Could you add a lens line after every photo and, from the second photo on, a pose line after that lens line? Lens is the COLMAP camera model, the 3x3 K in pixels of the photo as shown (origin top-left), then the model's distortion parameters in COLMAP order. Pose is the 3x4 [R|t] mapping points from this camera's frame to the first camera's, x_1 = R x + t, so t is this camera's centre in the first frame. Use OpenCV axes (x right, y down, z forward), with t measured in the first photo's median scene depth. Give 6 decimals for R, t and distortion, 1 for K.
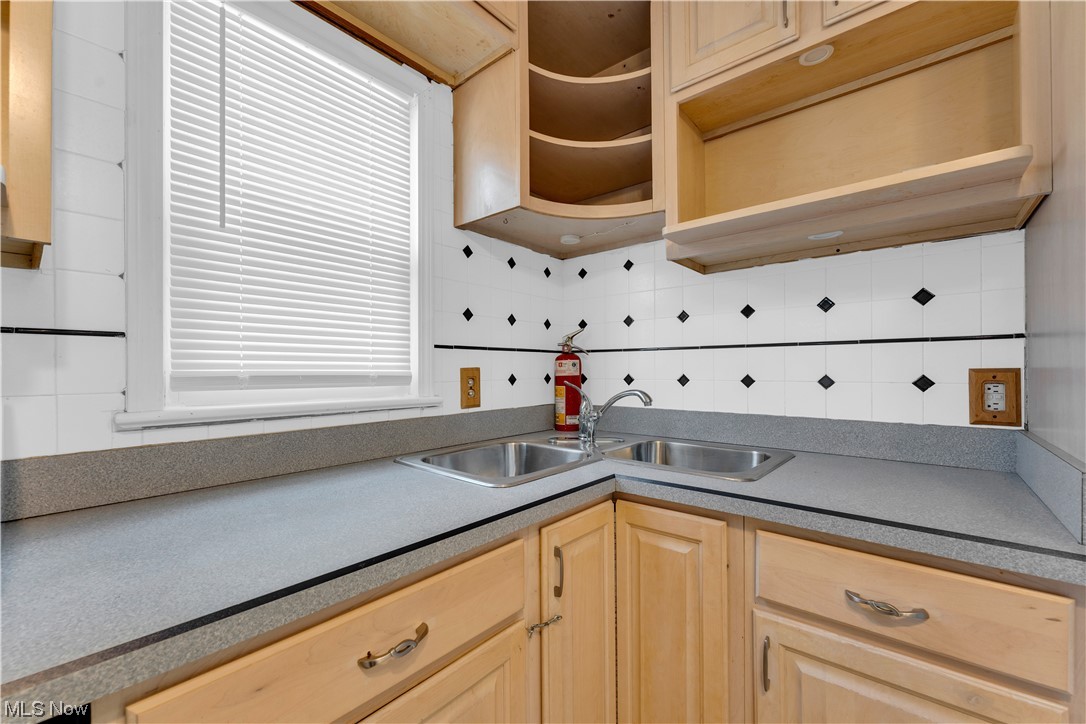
lens RADIAL K [[439.0, 0, 533.2], [0, 439.0, 369.6], [0, 0, 1]] dist [0.001989, -0.000901]
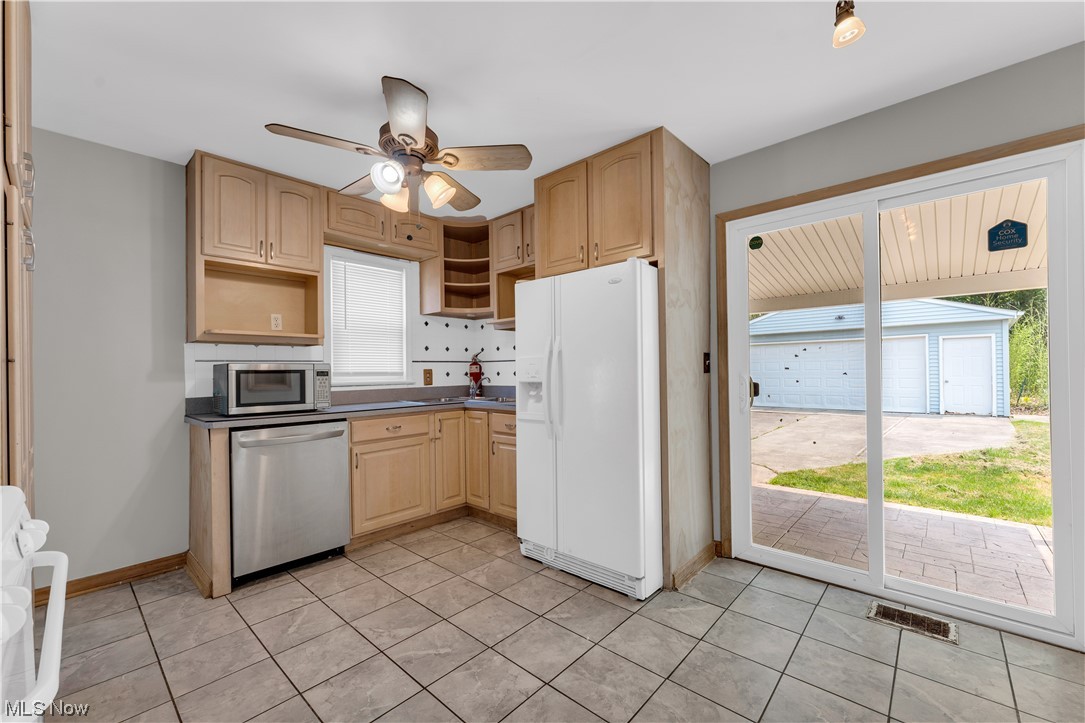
lens RADIAL K [[438.6, 0, 537.7], [0, 438.6, 367.5], [0, 0, 1]] dist [0.001989, -0.000901]
pose [[0.999386, -0.009568, -0.033691, 0.583369], [0.009277, 0.999918, -0.008782, 0.013561], [0.033772, 0.008464, 0.999394, -1.529803]]
